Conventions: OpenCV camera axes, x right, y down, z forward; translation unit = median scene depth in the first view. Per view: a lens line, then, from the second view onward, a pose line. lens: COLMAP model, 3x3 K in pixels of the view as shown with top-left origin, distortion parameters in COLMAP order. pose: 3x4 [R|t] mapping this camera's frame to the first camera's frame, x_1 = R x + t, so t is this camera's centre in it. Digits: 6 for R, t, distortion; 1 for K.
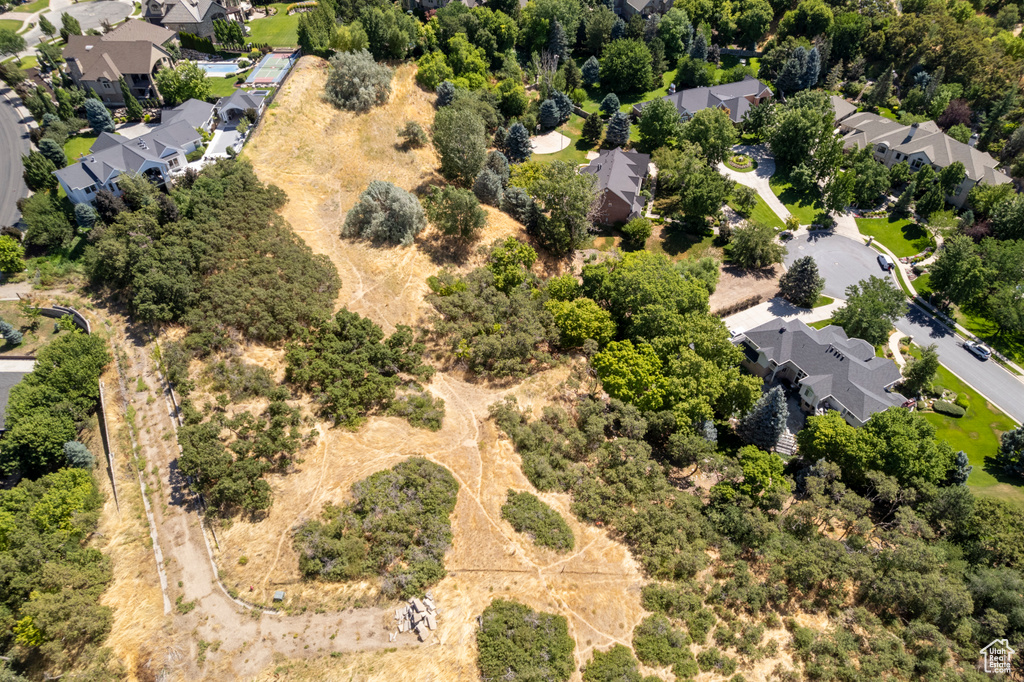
lens RADIAL K [[654.2, 0, 514.0], [0, 654.2, 344.5], [0, 0, 1]] dist [-0.077616, 0.071442]
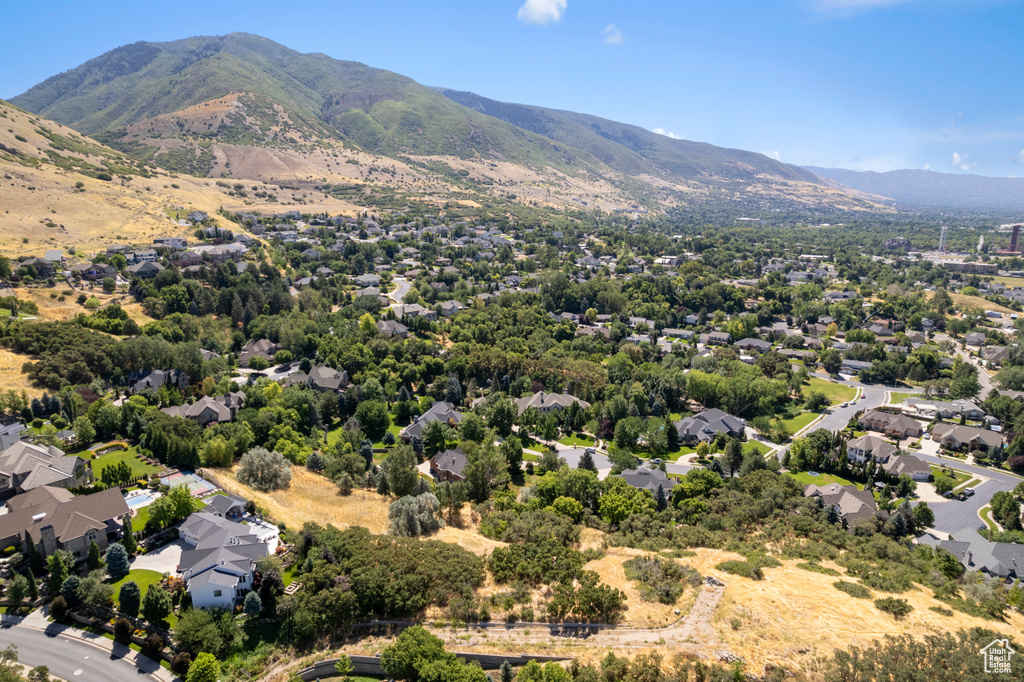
lens RADIAL K [[654.2, 0, 514.0], [0, 654.2, 344.5], [0, 0, 1]] dist [-0.077616, 0.071442]
pose [[0.593397, -0.168148, 0.787151, -1.486236], [0.558626, 0.790101, -0.252344, -0.023070], [-0.579498, 0.589463, 0.562775, -0.207867]]
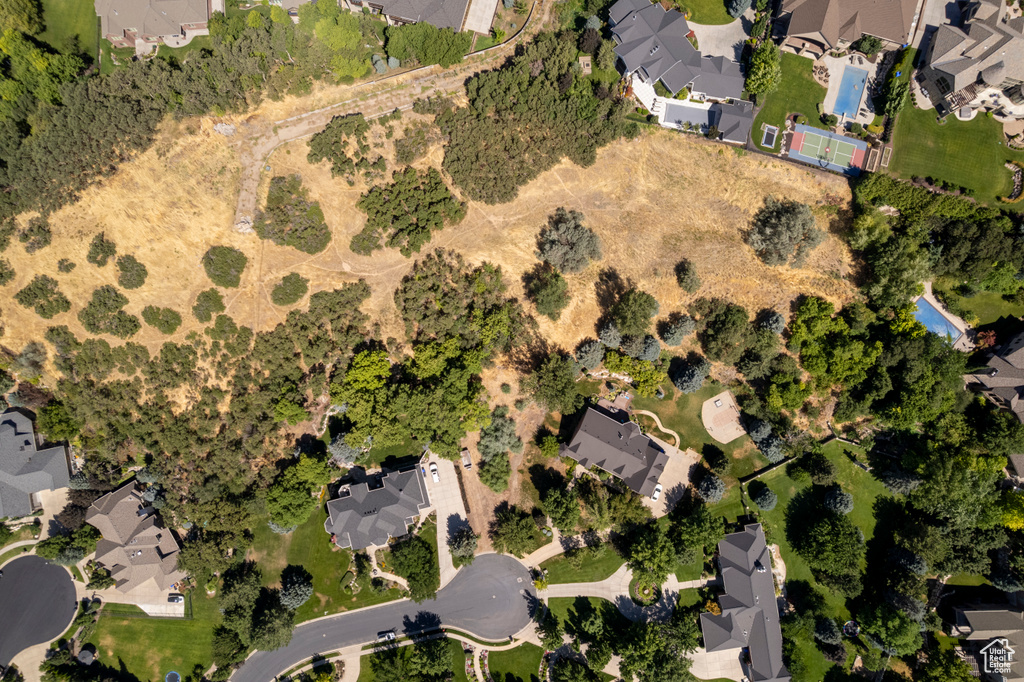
lens RADIAL K [[654.2, 0, 514.0], [0, 654.2, 344.5], [0, 0, 1]] dist [-0.077616, 0.071442]
pose [[-0.236055, 0.971149, -0.033869, 0.088535], [-0.669162, -0.137180, 0.730345, -1.441855], [0.704627, 0.195066, 0.682239, 0.114241]]
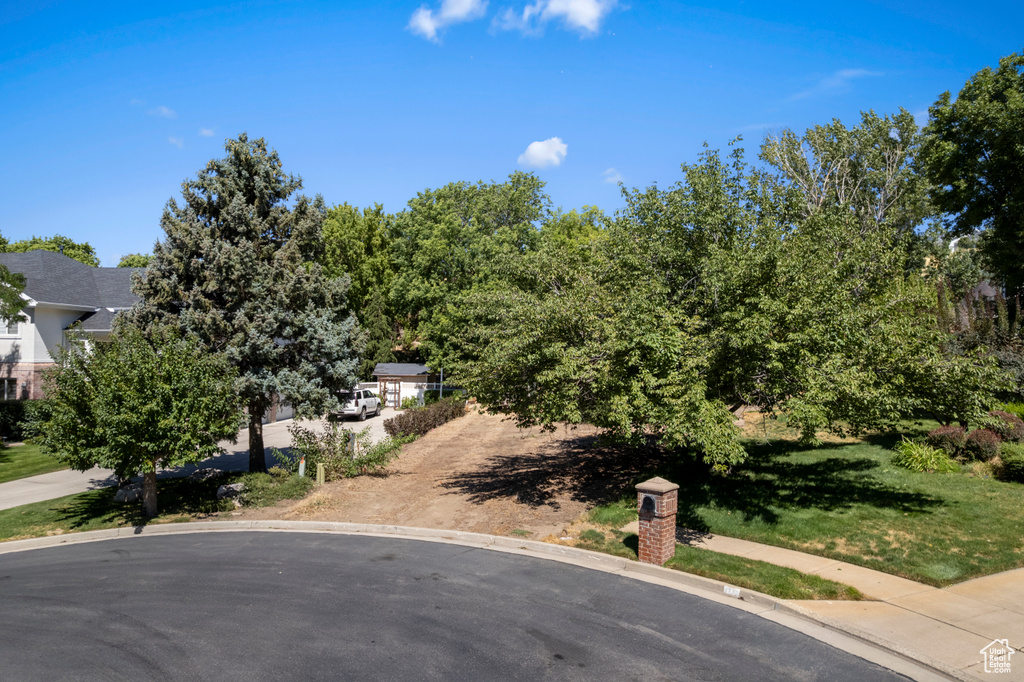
lens RADIAL K [[654.2, 0, 514.0], [0, 654.2, 344.5], [0, 0, 1]] dist [-0.077616, 0.071442]
pose [[-0.554308, -0.005411, -0.832294, 0.713997], [-0.580456, 0.719178, 0.381908, -0.258194], [0.596501, 0.694805, -0.401787, 1.465893]]
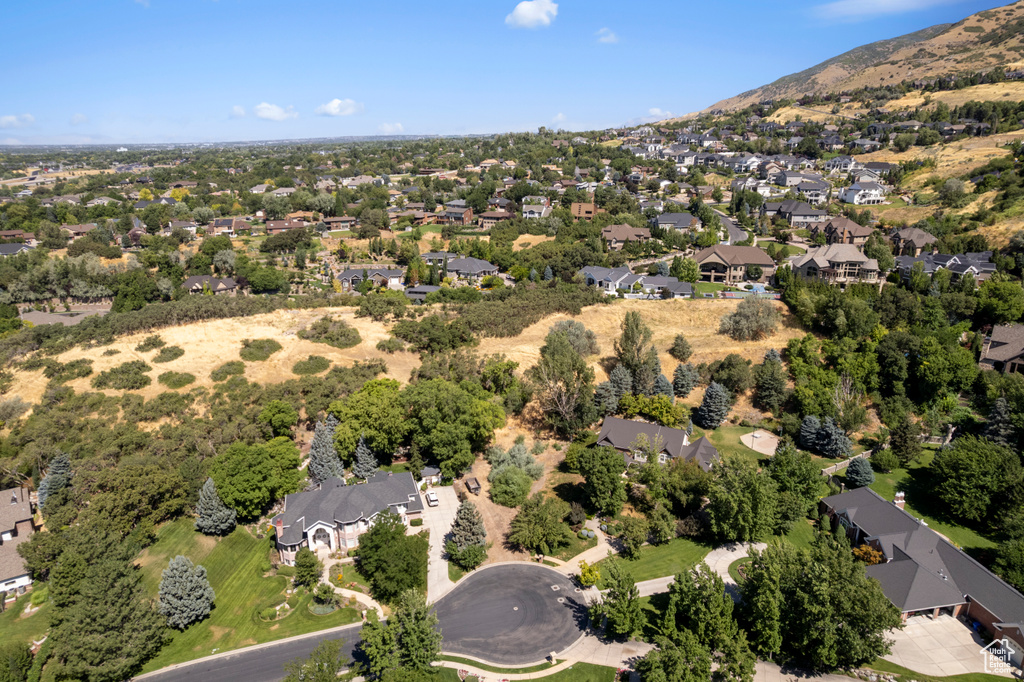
lens RADIAL K [[654.2, 0, 514.0], [0, 654.2, 344.5], [0, 0, 1]] dist [-0.077616, 0.071442]
pose [[-0.198354, 0.310267, -0.929726, 1.591073], [-0.679940, 0.639642, 0.358524, -0.848127], [0.705930, 0.703273, 0.084088, 1.042845]]
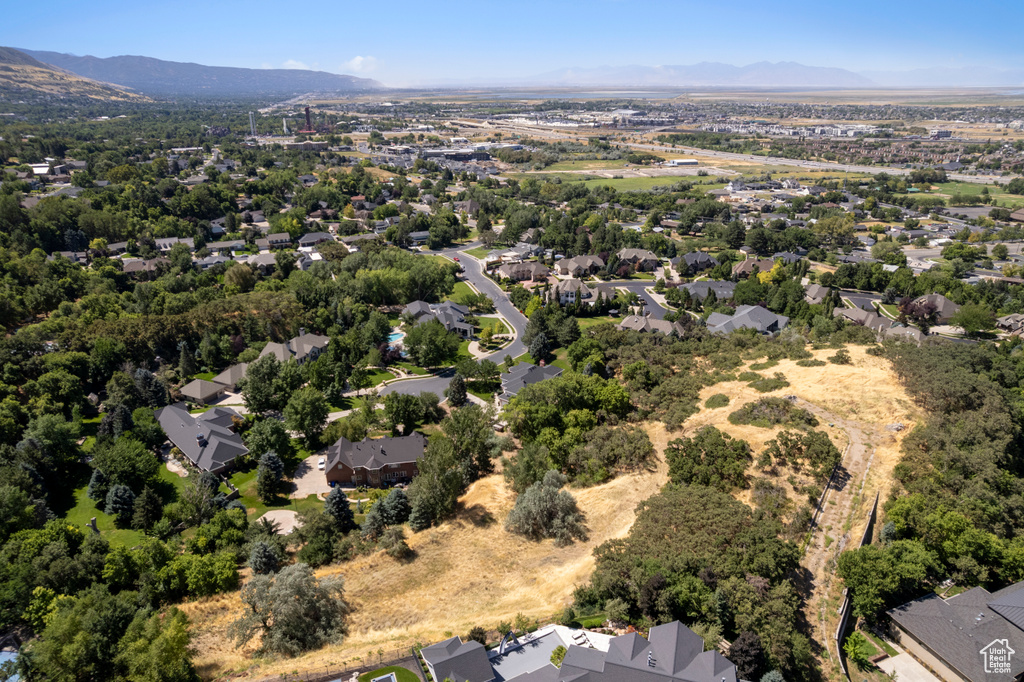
lens RADIAL K [[654.2, 0, 514.0], [0, 654.2, 344.5], [0, 0, 1]] dist [-0.077616, 0.071442]
pose [[-0.400317, -0.330722, 0.854616, -1.285661], [0.645610, 0.560064, 0.519150, -1.220544], [-0.650334, 0.759573, -0.010685, 1.113369]]
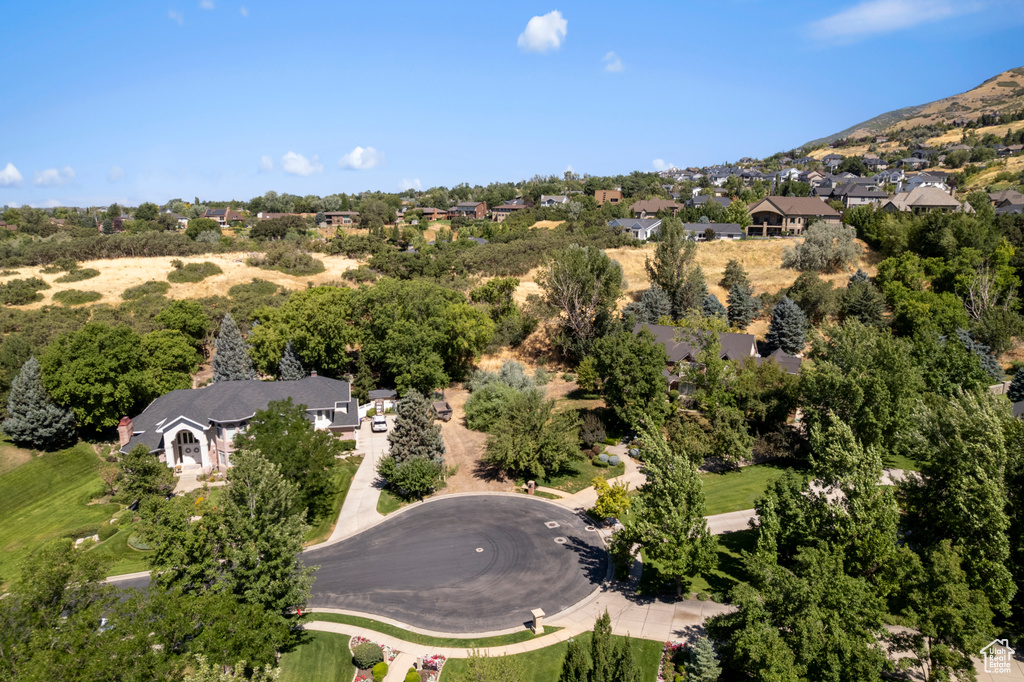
lens RADIAL K [[654.2, 0, 514.0], [0, 654.2, 344.5], [0, 0, 1]] dist [-0.077616, 0.071442]
pose [[-0.239882, 0.212428, -0.947275, 1.256127], [-0.678357, 0.661343, 0.320090, -0.528527], [0.694470, 0.719375, -0.014542, 1.337233]]
